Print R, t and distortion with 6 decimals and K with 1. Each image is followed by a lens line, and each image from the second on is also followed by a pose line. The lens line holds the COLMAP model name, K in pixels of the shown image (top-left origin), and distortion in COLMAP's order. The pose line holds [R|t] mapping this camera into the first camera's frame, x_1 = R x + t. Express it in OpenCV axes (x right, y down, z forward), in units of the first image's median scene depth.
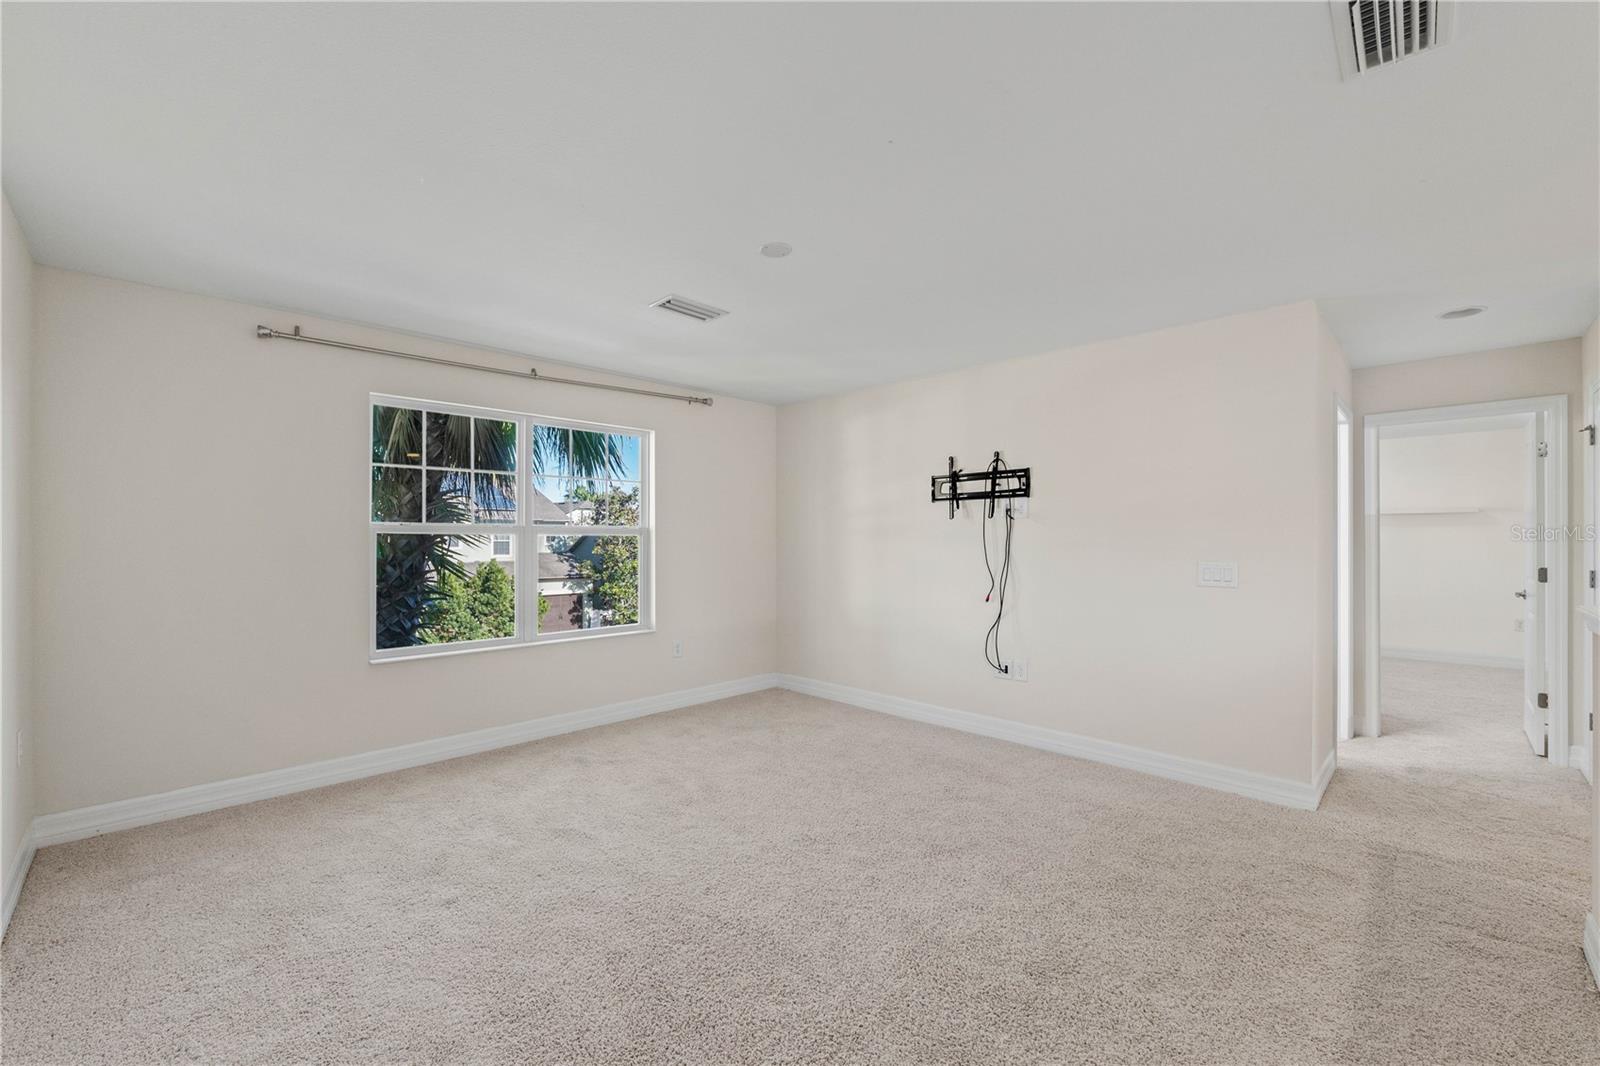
lens RADIAL K [[655.5, 0, 802.8], [0, 655.5, 539.9], [0, 0, 1]] dist [0.000009, 0.000069]
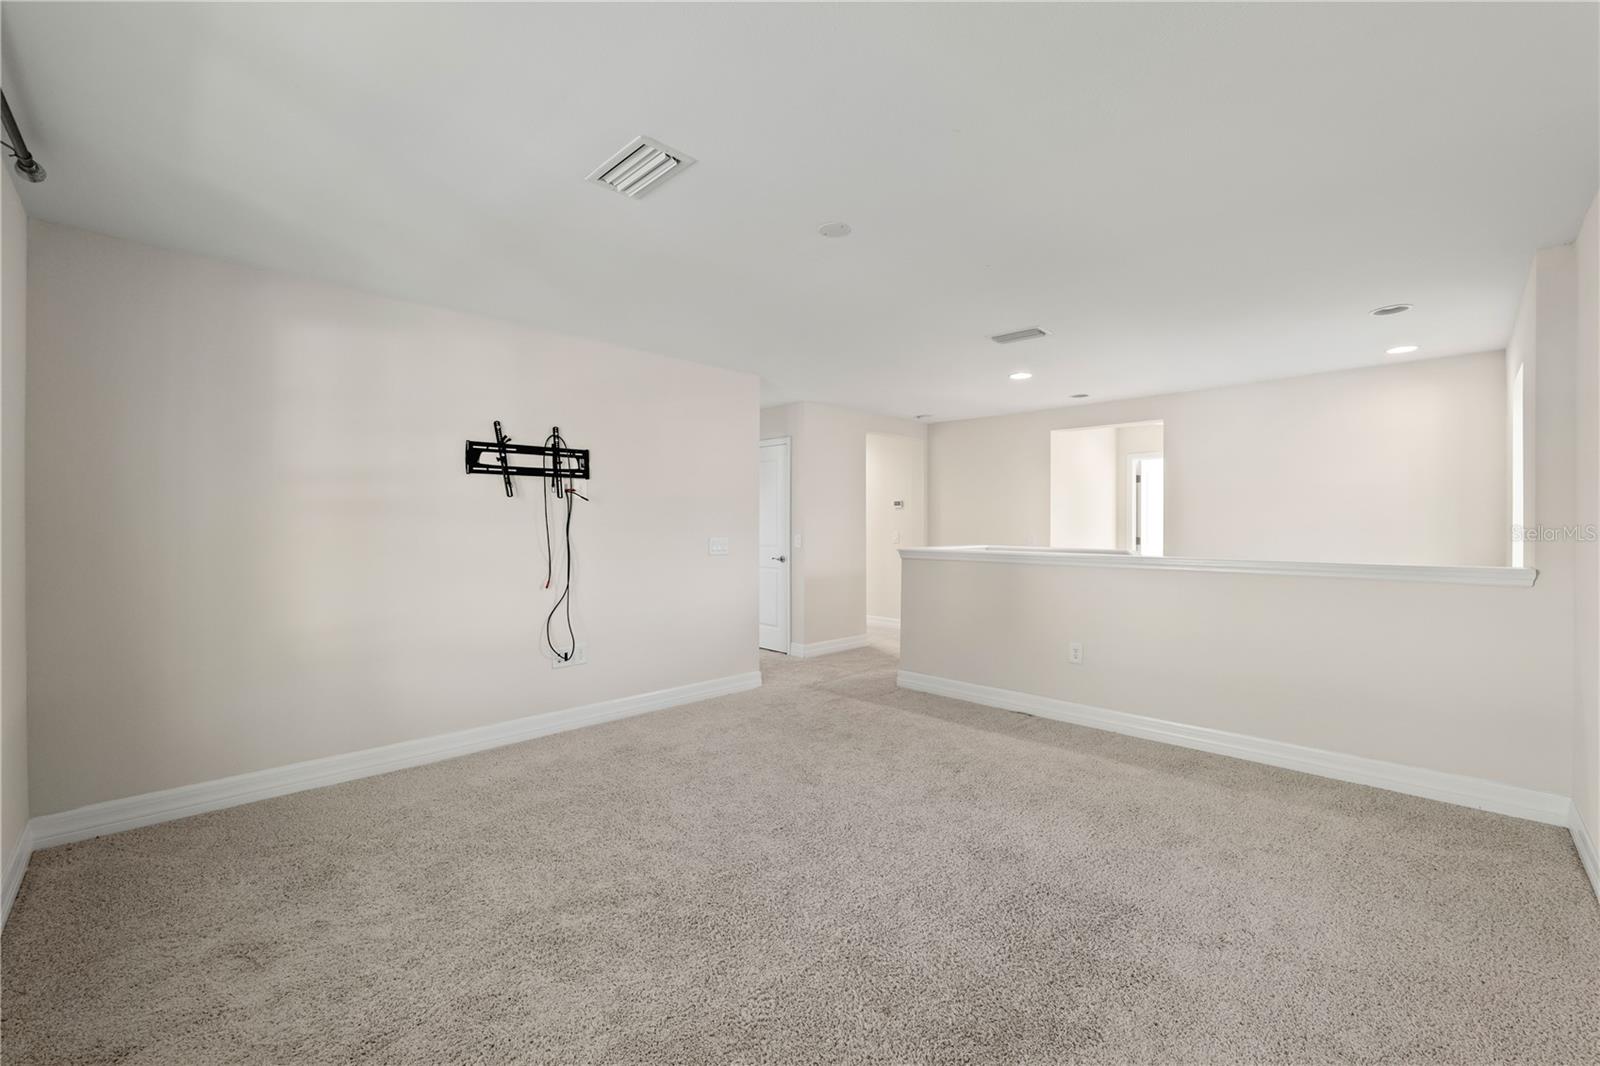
lens RADIAL K [[655.5, 0, 803.0], [0, 655.5, 525.9], [0, 0, 1]] dist [0.000009, 0.000069]
pose [[0.008736, -0.002350, 0.999959, -0.642594], [-0.003886, 0.999990, 0.002384, 0.002796], [-0.999954, -0.003907, 0.008727, 0.644967]]
